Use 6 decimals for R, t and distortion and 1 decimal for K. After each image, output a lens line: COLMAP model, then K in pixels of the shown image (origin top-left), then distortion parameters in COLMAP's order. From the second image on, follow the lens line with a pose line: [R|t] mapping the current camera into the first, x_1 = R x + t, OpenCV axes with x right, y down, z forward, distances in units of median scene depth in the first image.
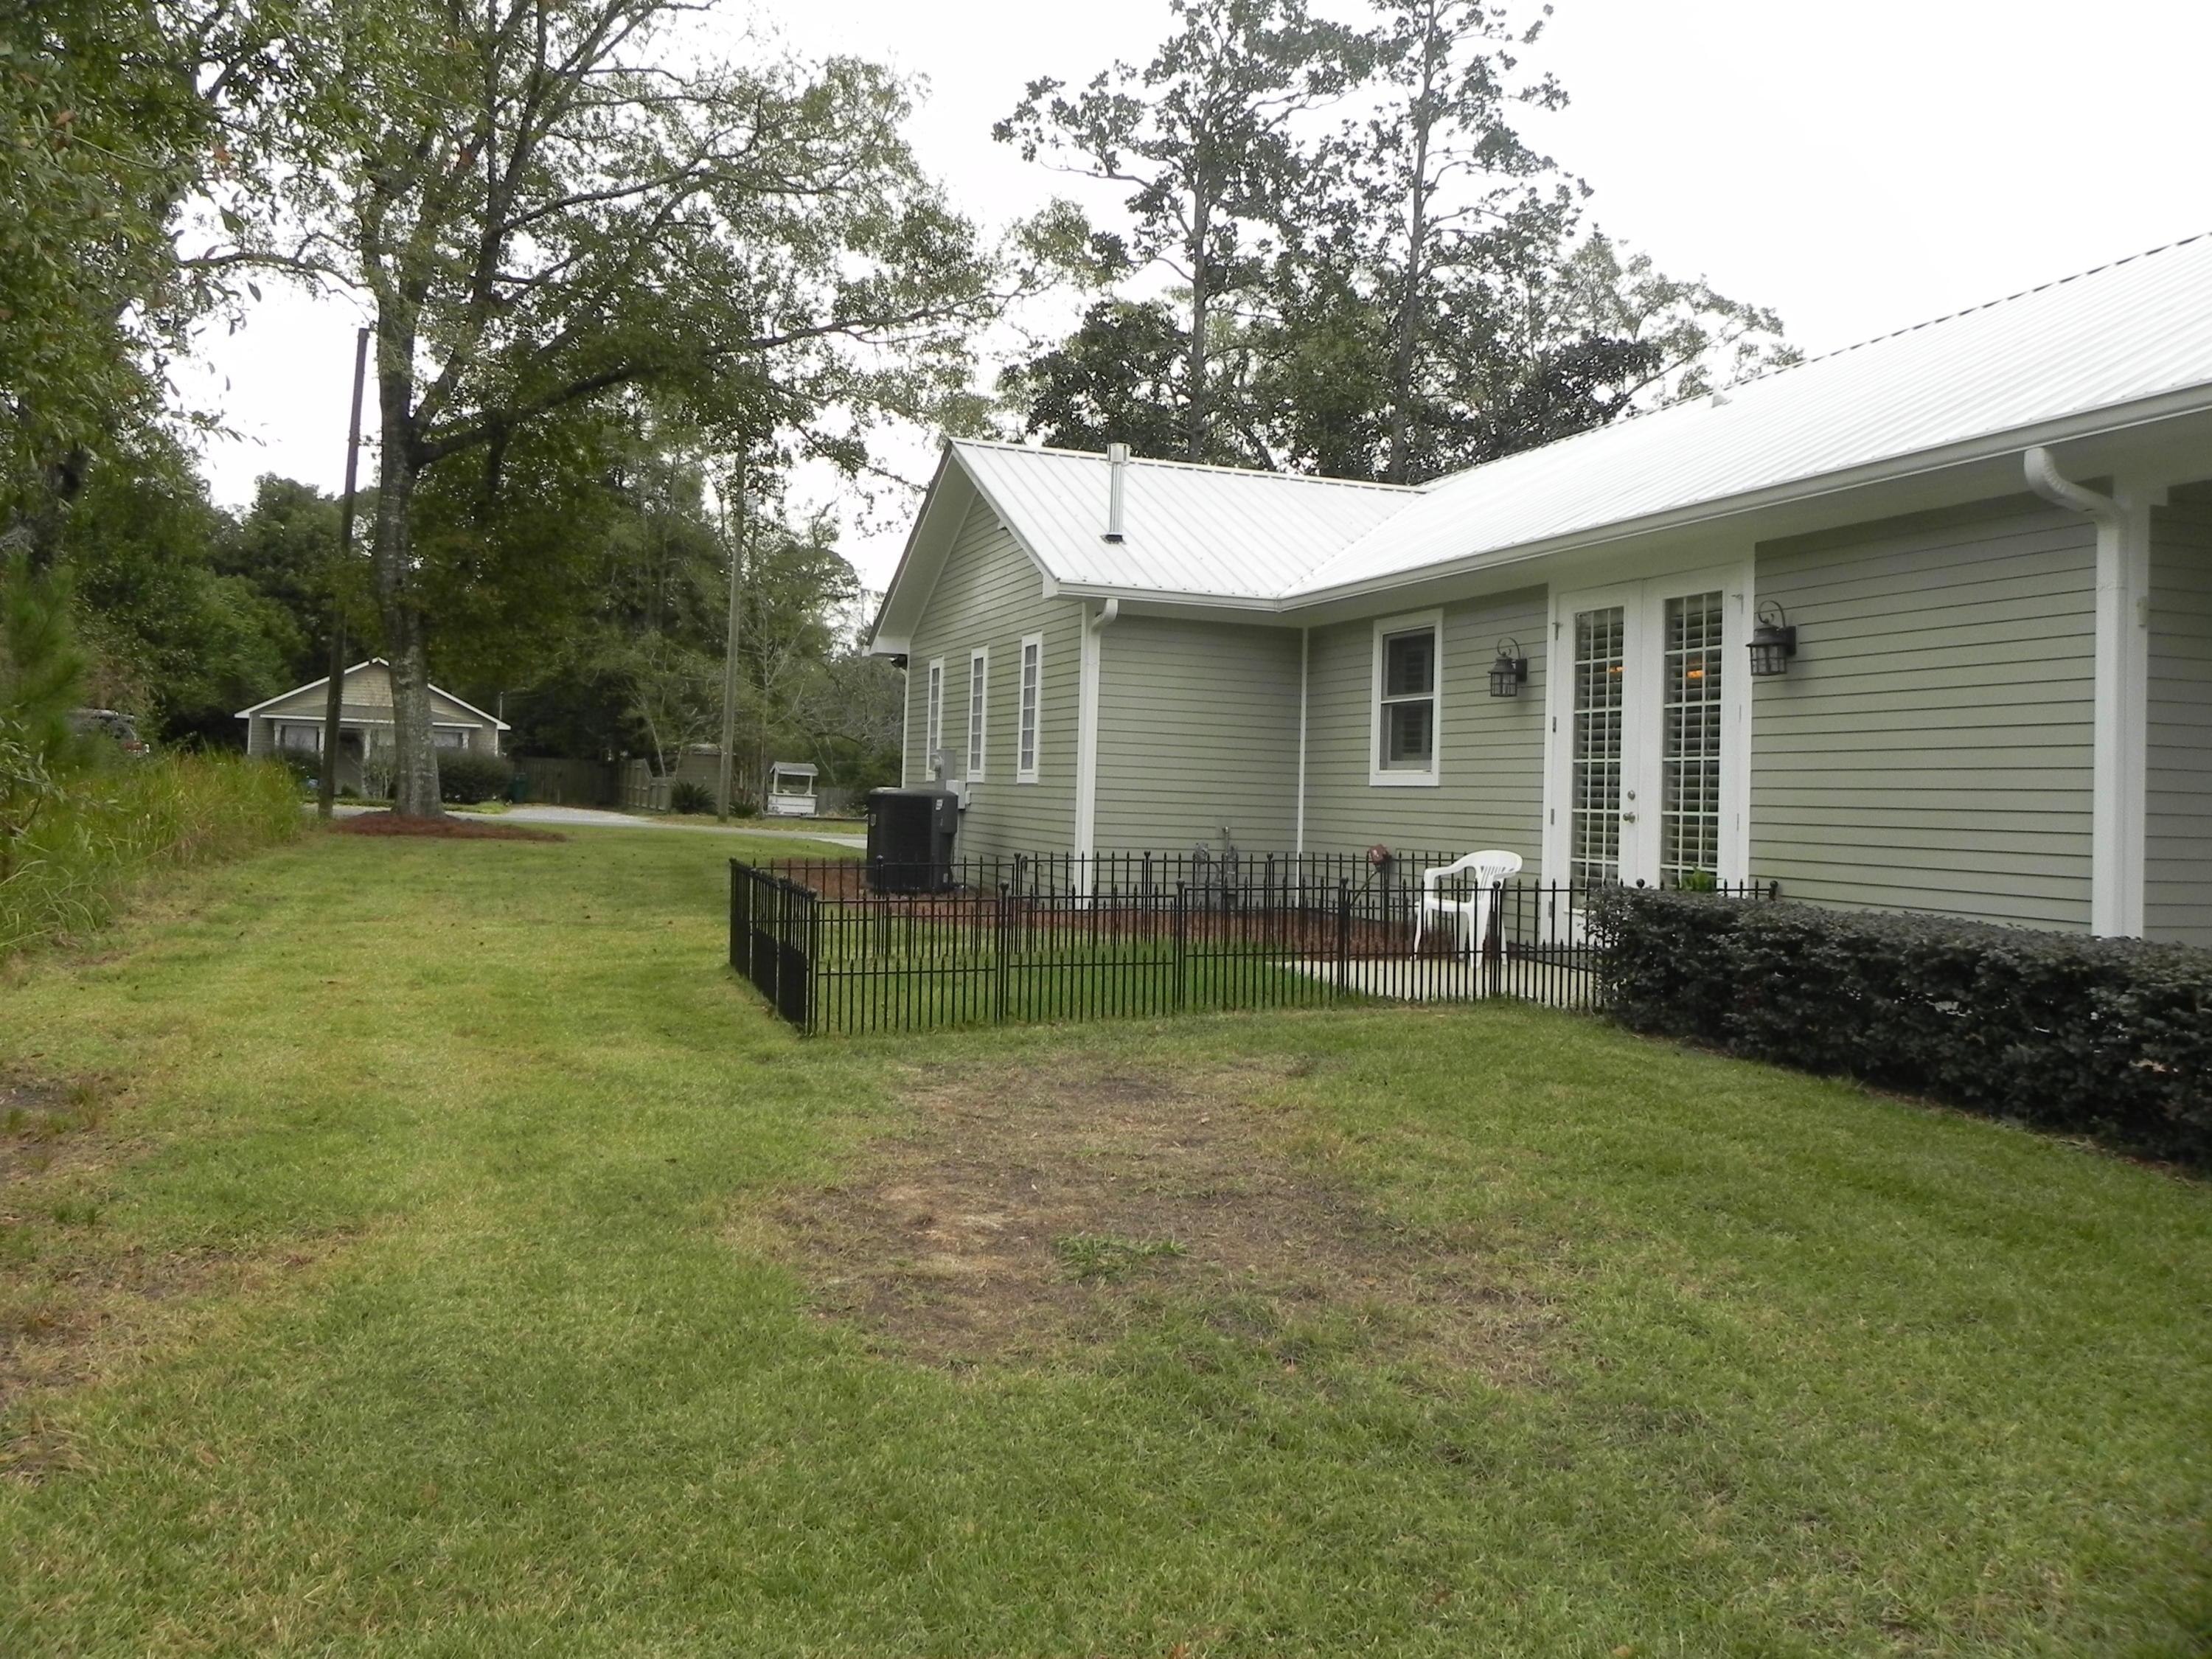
lens RADIAL K [[1677.2, 0, 1106.6], [0, 1677.2, 776.0], [0, 0, 1]] dist [-0.014492, 0.058533]
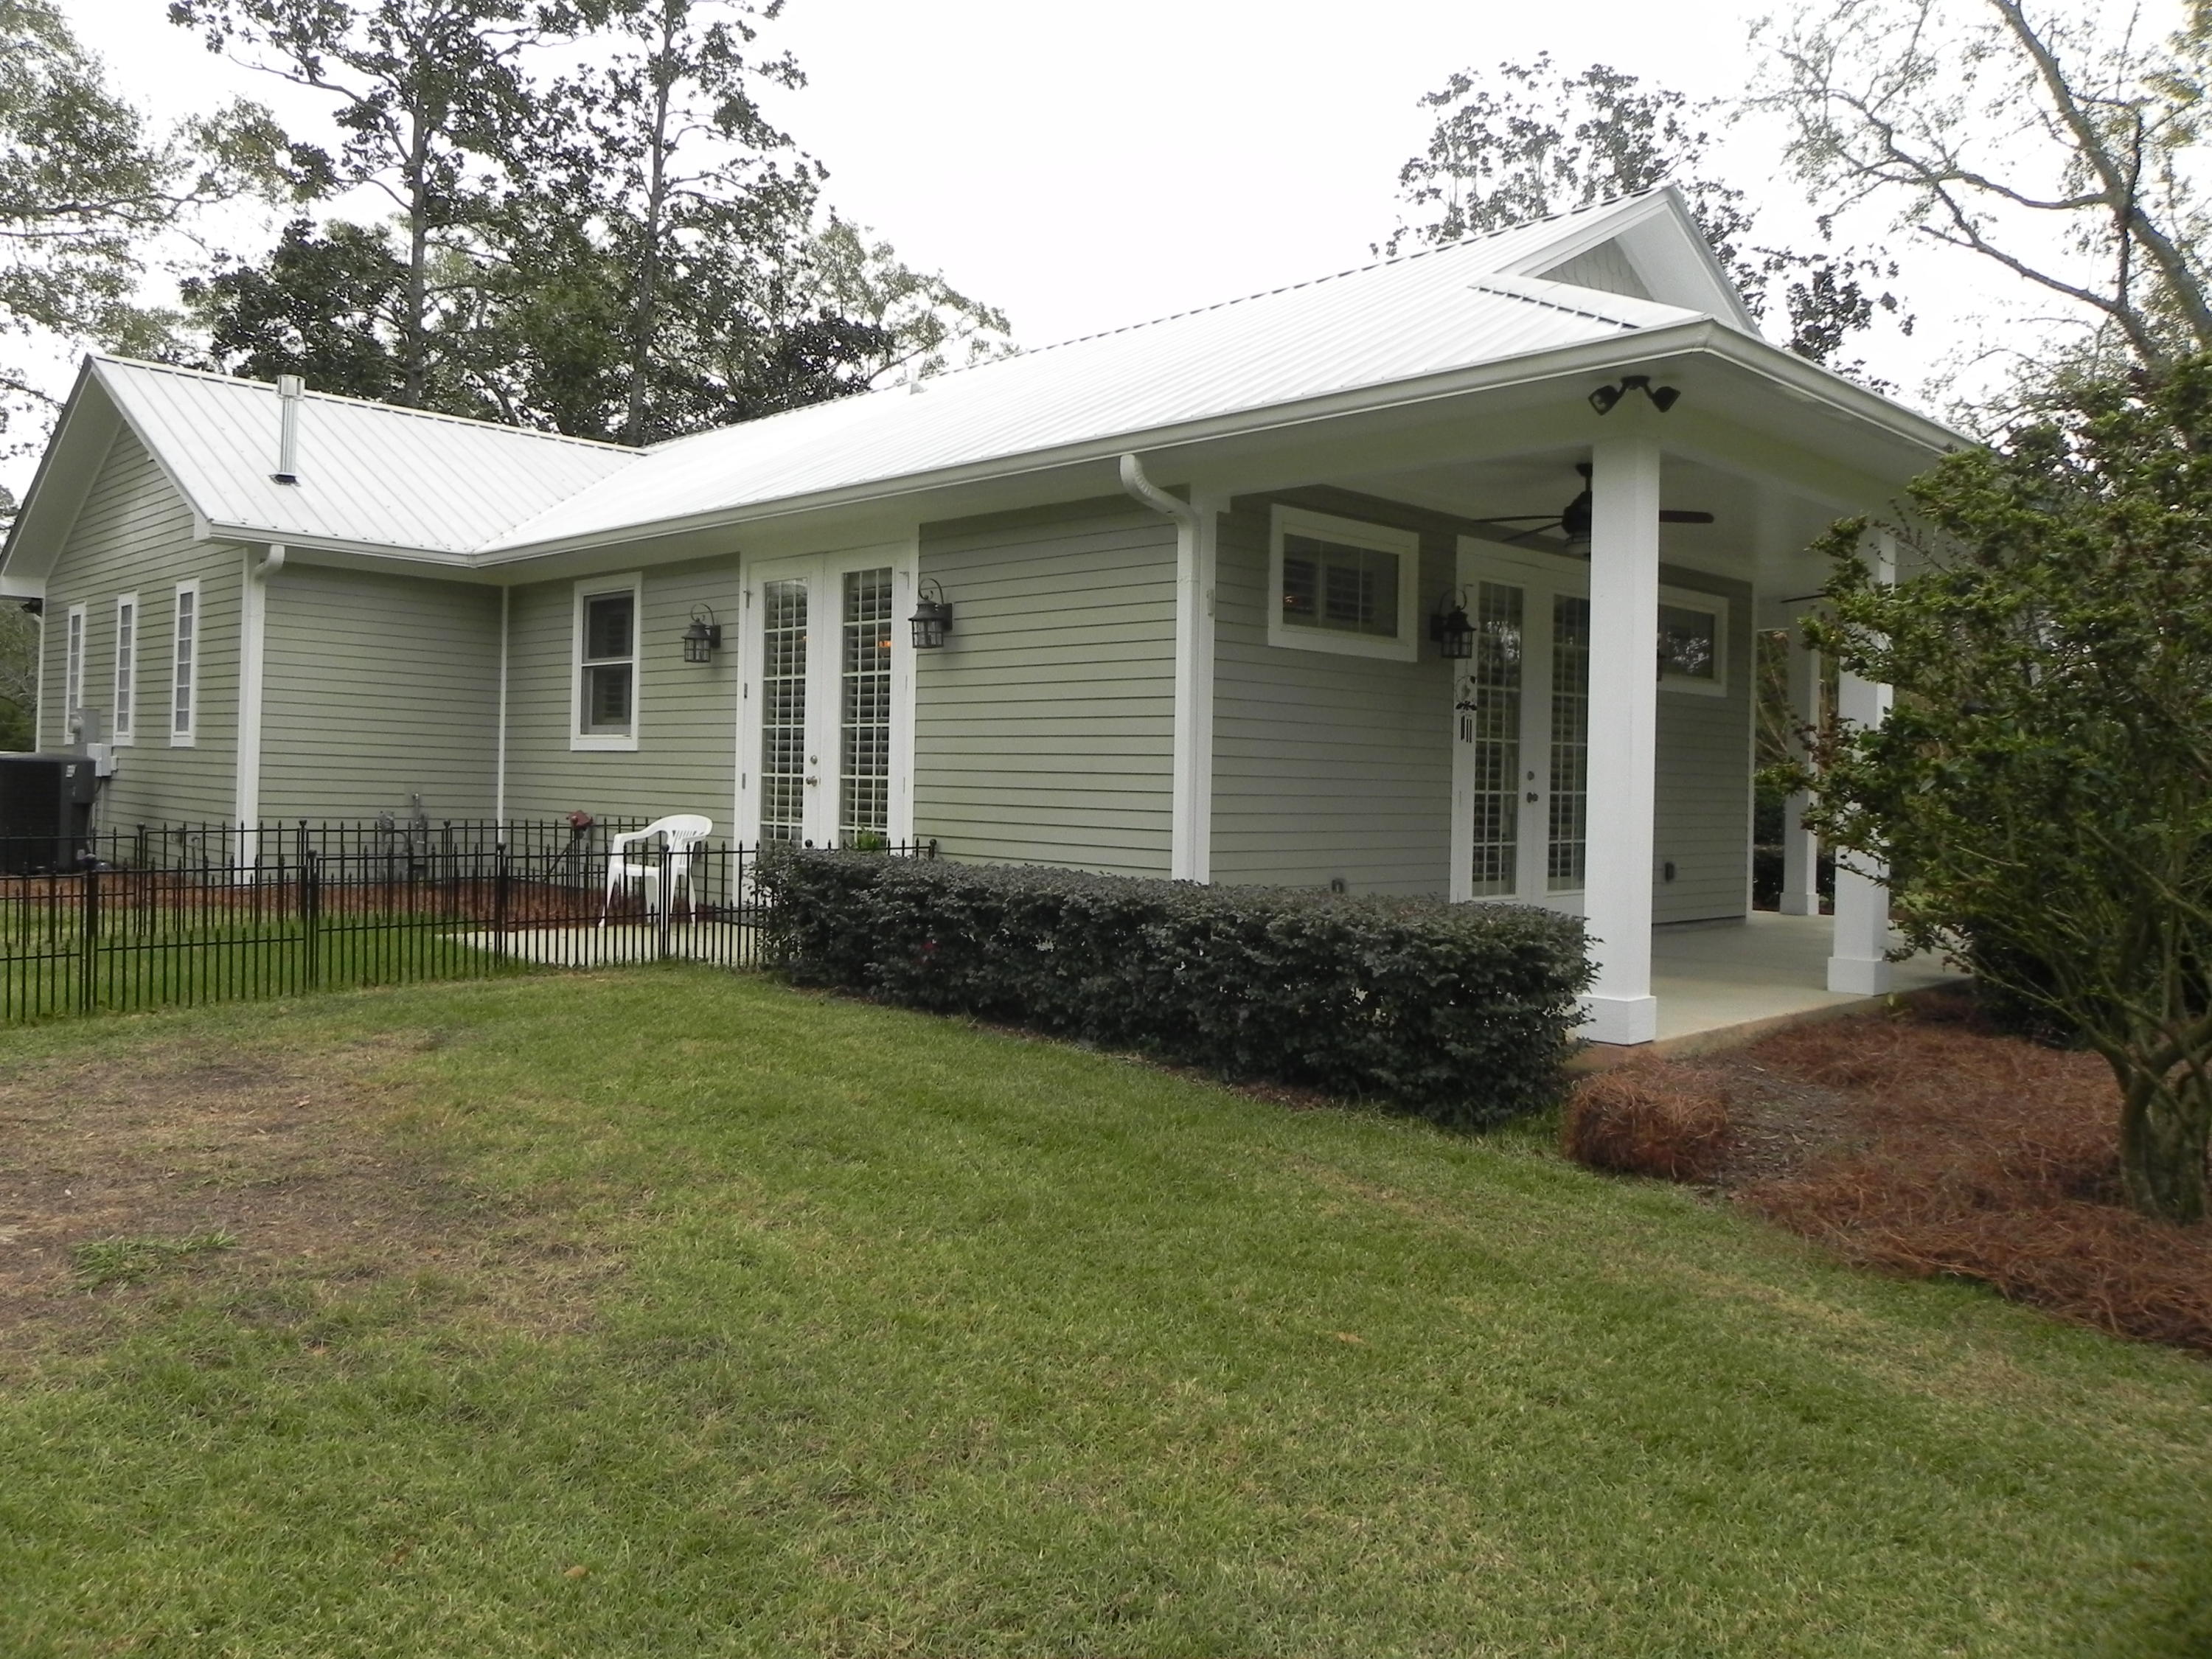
lens RADIAL K [[1661.8, 0, 1113.2], [0, 1661.8, 784.9], [0, 0, 1]] dist [-0.010492, -0.023802]
pose [[0.907456, -0.005941, 0.420105, 0.045063], [-0.004734, 0.999692, 0.024362, 0.001017], [-0.420121, -0.024096, 0.907148, -0.015815]]
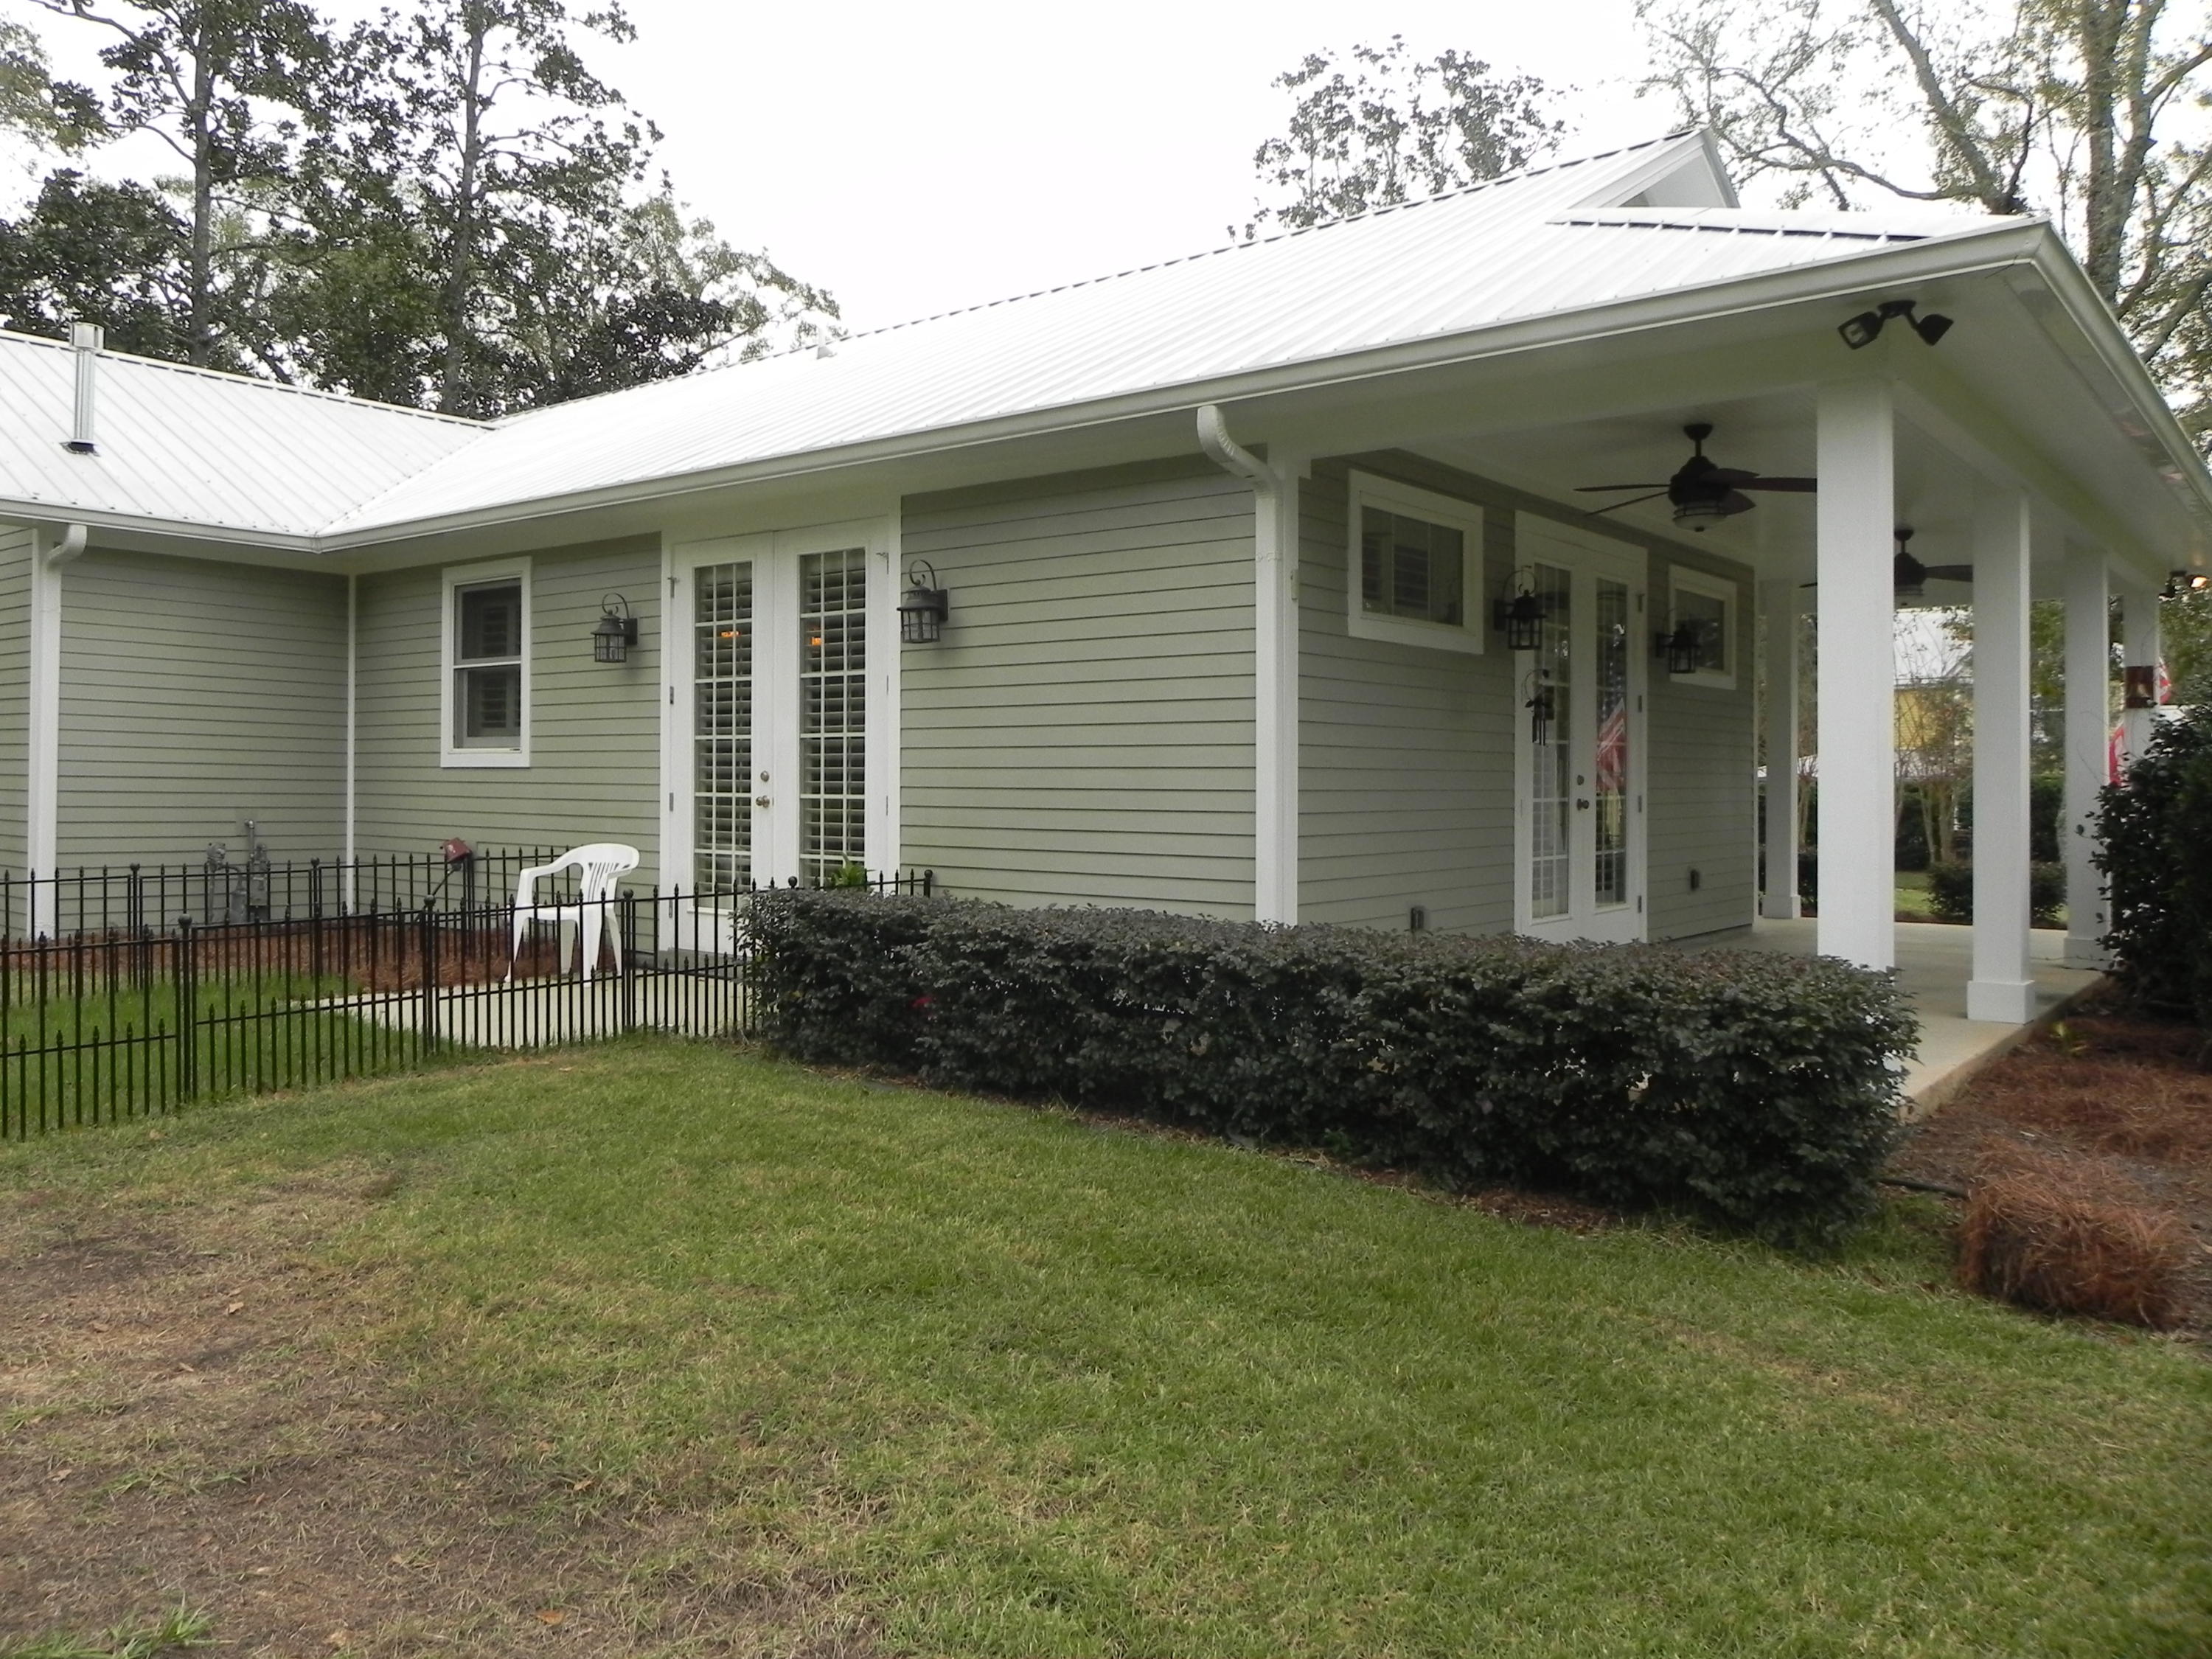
lens RADIAL K [[1649.2, 0, 1109.0], [0, 1649.2, 786.4], [0, 0, 1]] dist [-0.017808, -0.017431]
pose [[0.849181, -0.023428, 0.527583, 0.009204], [0.009877, 0.999545, 0.028488, -0.005800], [-0.528010, -0.018980, 0.849026, 0.158877]]
